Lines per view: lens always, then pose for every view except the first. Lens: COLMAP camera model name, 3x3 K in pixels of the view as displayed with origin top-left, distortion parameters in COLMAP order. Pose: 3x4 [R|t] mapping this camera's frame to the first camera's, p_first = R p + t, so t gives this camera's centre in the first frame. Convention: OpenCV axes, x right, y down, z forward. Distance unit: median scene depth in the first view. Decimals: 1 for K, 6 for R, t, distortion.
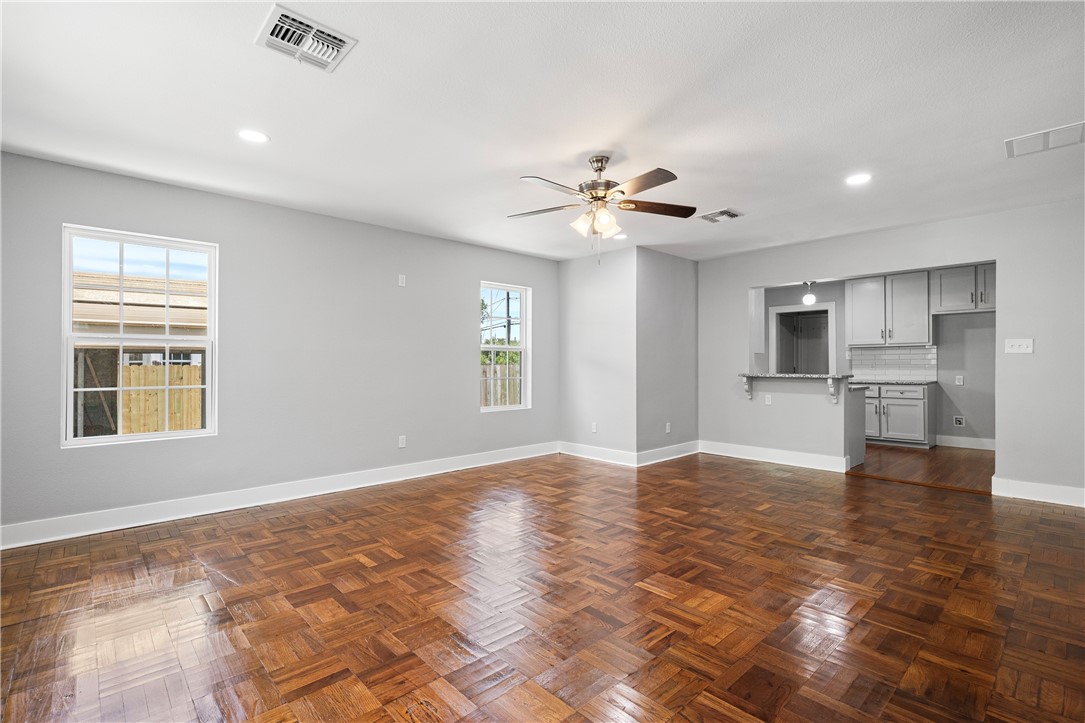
lens RADIAL K [[501.5, 0, 542.5], [0, 501.5, 361.5], [0, 0, 1]] dist [-0.002458, -0.000548]
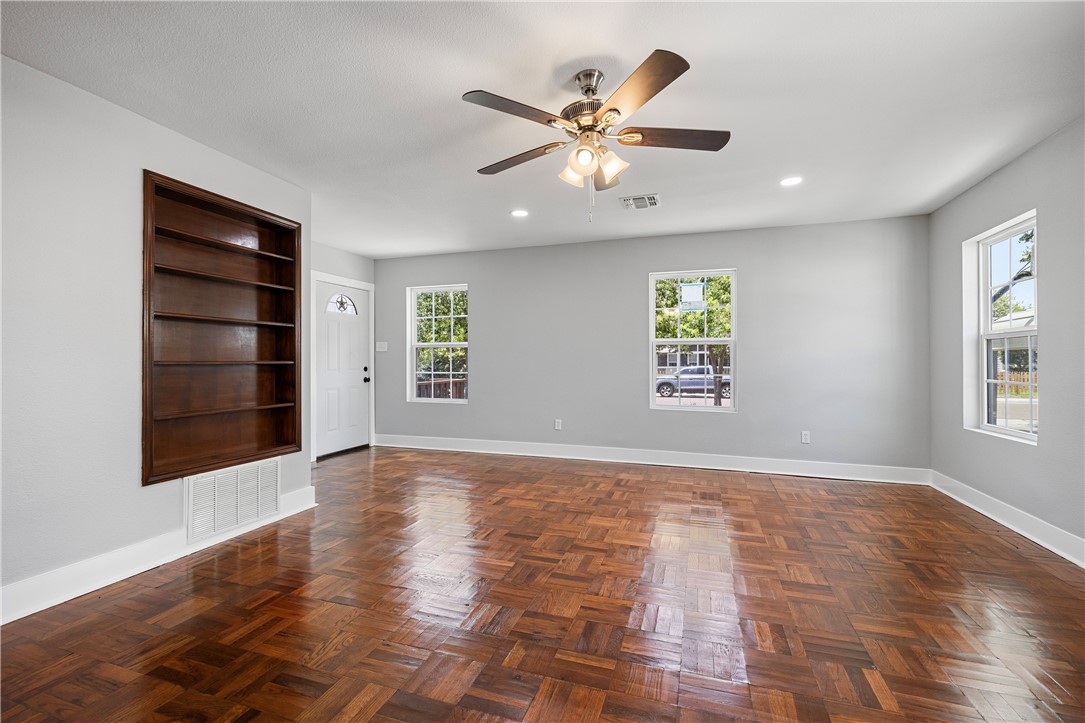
lens RADIAL K [[475.4, 0, 542.5], [0, 475.4, 361.5], [0, 0, 1]] dist [0.001162, 0.000002]
pose [[-0.881779, 0.005114, -0.471636, 0.498561], [0.009378, 0.999934, -0.006689, 0.010357], [0.471570, -0.010321, -0.881768, 1.566972]]
